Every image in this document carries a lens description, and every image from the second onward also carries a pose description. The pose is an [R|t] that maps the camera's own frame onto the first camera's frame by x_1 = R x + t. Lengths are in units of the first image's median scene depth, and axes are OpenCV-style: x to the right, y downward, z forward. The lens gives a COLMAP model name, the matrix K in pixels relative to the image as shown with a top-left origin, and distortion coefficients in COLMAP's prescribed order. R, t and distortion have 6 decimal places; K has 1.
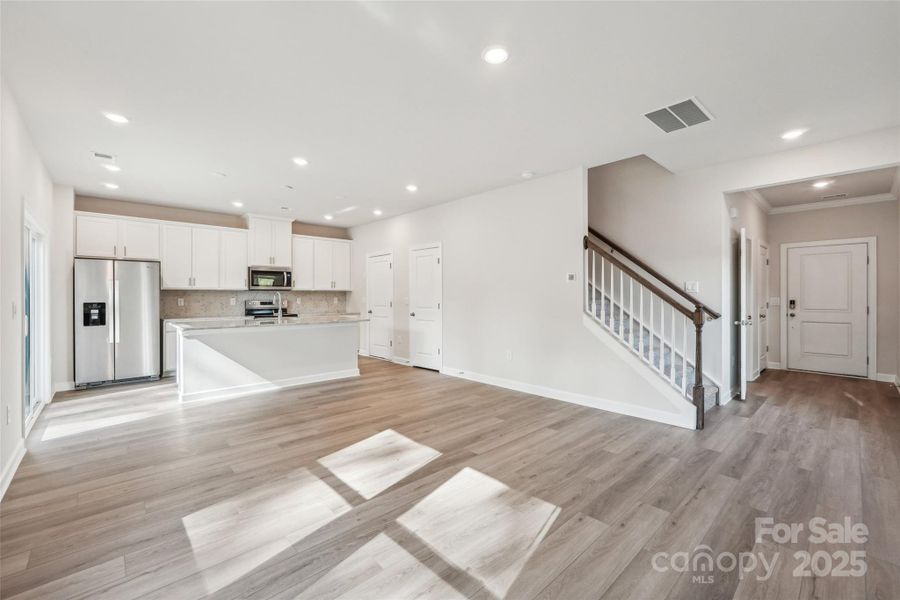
lens RADIAL K [[380.2, 0, 449.0], [0, 380.2, 296.4], [0, 0, 1]] dist [-0.010998, 0.002840]
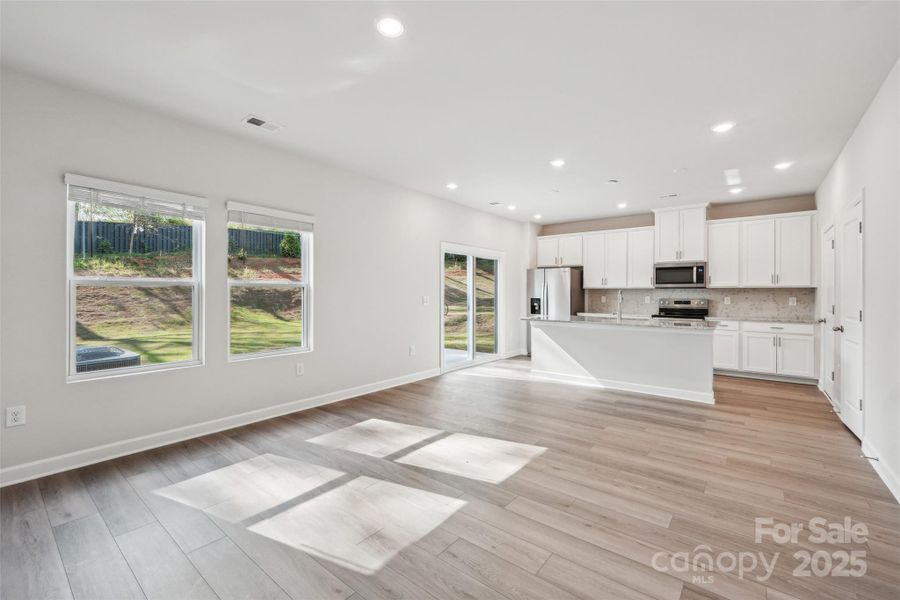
lens RADIAL K [[380.2, 0, 454.0], [0, 380.2, 294.7], [0, 0, 1]] dist [-0.010998, 0.002840]
pose [[0.151147, 0.005186, -0.988498, 0.392248], [-0.005521, 0.999975, 0.004402, -0.002027], [0.988496, 0.004792, 0.151172, 0.388189]]
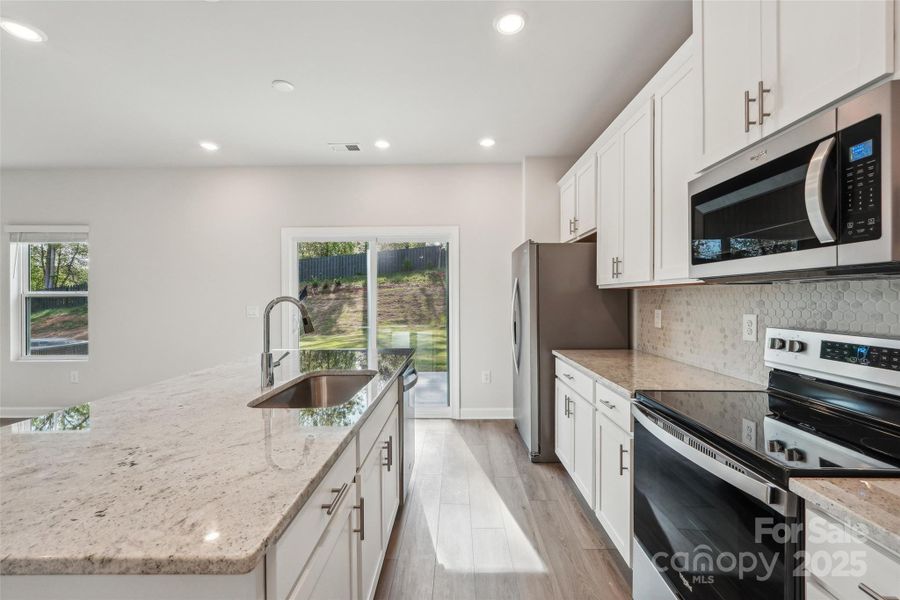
lens RADIAL K [[380.2, 0, 449.1], [0, 380.2, 299.2], [0, 0, 1]] dist [-0.010998, 0.002840]
pose [[-0.690732, 0.005579, -0.723090, -0.279737], [0.002208, 0.999982, 0.005606, -0.008734], [0.723108, 0.002275, -0.690731, 1.170959]]
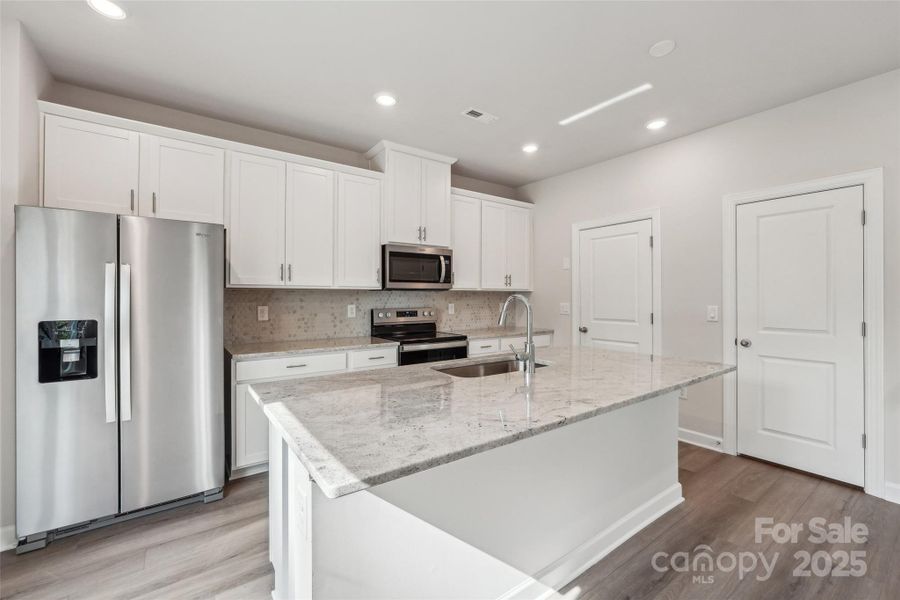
lens RADIAL K [[380.2, 0, 448.8], [0, 380.2, 296.9], [0, 0, 1]] dist [-0.010998, 0.002840]
pose [[0.993569, 0.002612, -0.113198, -0.425706], [-0.002695, 0.999996, -0.000579, -0.007733], [0.113196, 0.000880, 0.993572, 0.551850]]
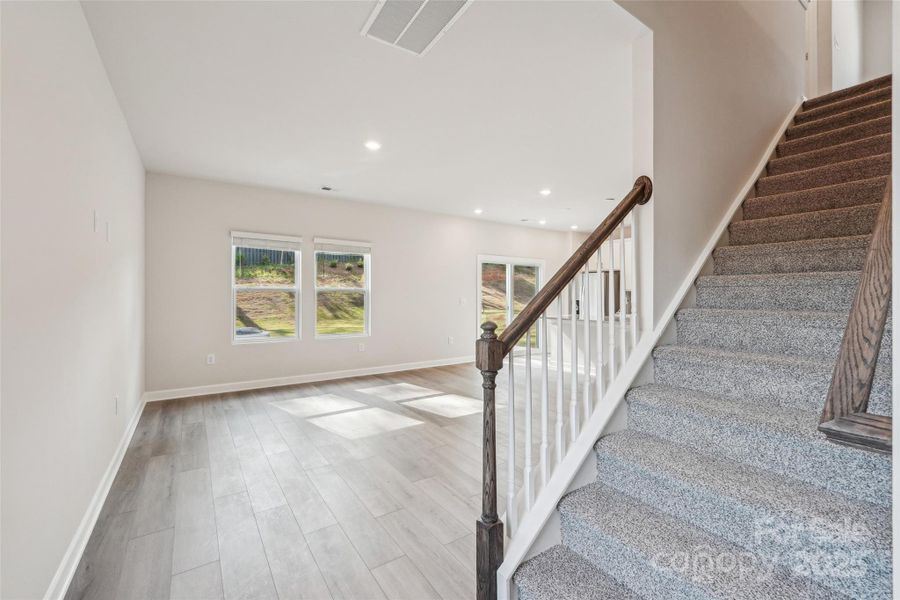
lens RADIAL K [[380.2, 0, 451.4], [0, 380.2, 298.8], [0, 0, 1]] dist [-0.010998, 0.002840]
pose [[-0.145828, 0.007861, -0.989279, 0.627033], [-0.007301, 0.999933, 0.009022, -0.001920], [0.989283, 0.008539, -0.145760, 0.594074]]
